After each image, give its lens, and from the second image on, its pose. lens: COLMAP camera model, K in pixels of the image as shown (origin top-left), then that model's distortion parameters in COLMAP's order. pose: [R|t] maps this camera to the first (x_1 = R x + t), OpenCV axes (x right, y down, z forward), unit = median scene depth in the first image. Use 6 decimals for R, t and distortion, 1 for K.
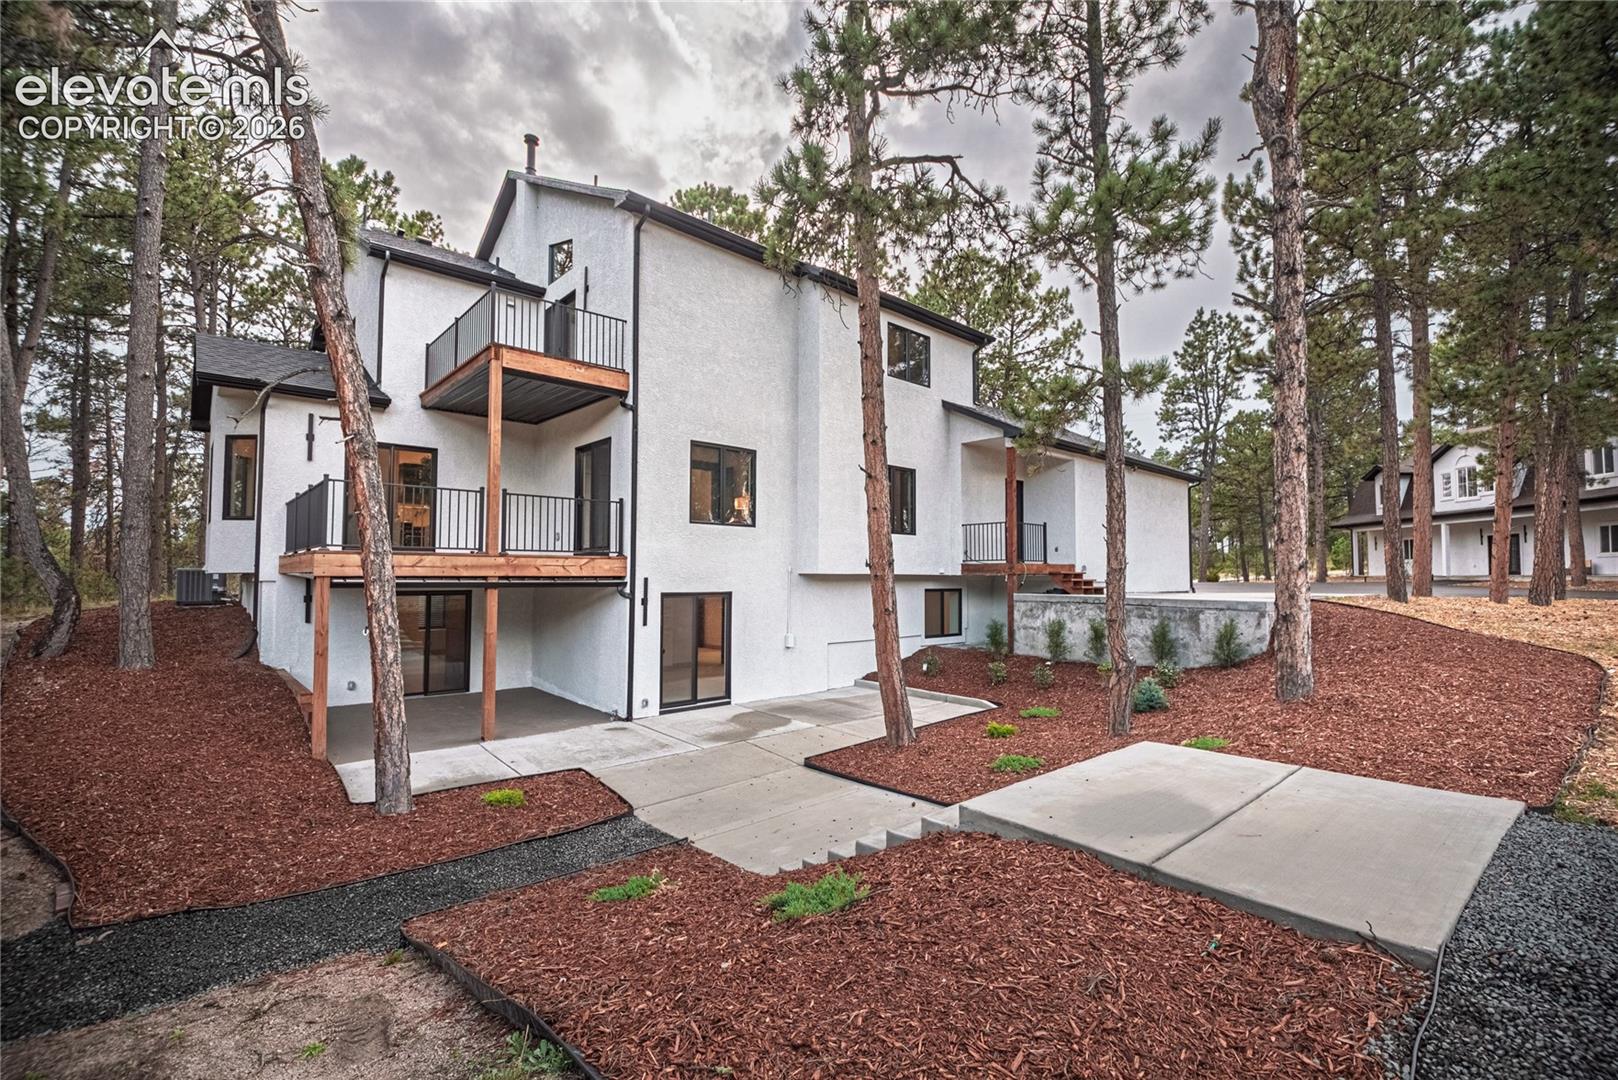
lens RADIAL K [[706.2, 0, 809.0], [0, 706.2, 540.0], [0, 0, 1]] dist [0.000402, 0.000004]
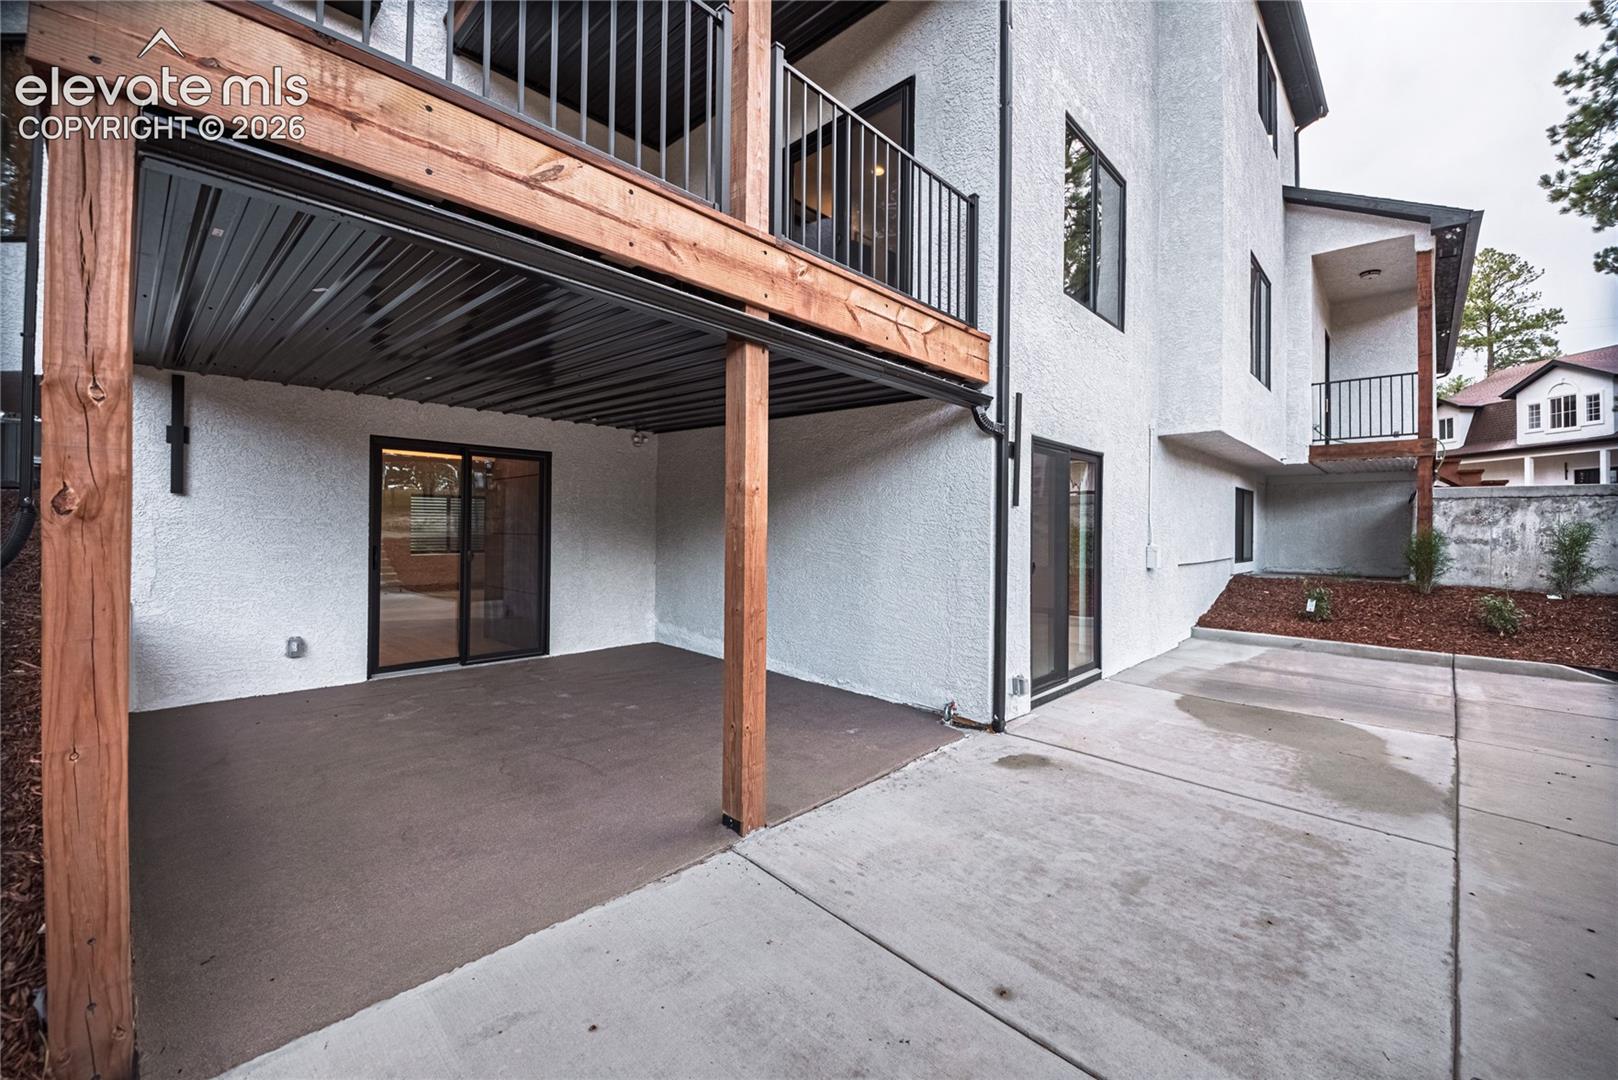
lens RADIAL K [[657.1, 0, 804.7], [0, 657.1, 516.9], [0, 0, 1]] dist [0.000735, -0.000050]
pose [[0.997380, 0.008091, 0.071891, -0.371227], [-0.010458, 0.999414, 0.032608, 0.111967], [-0.071585, -0.033274, 0.996879, 0.586214]]
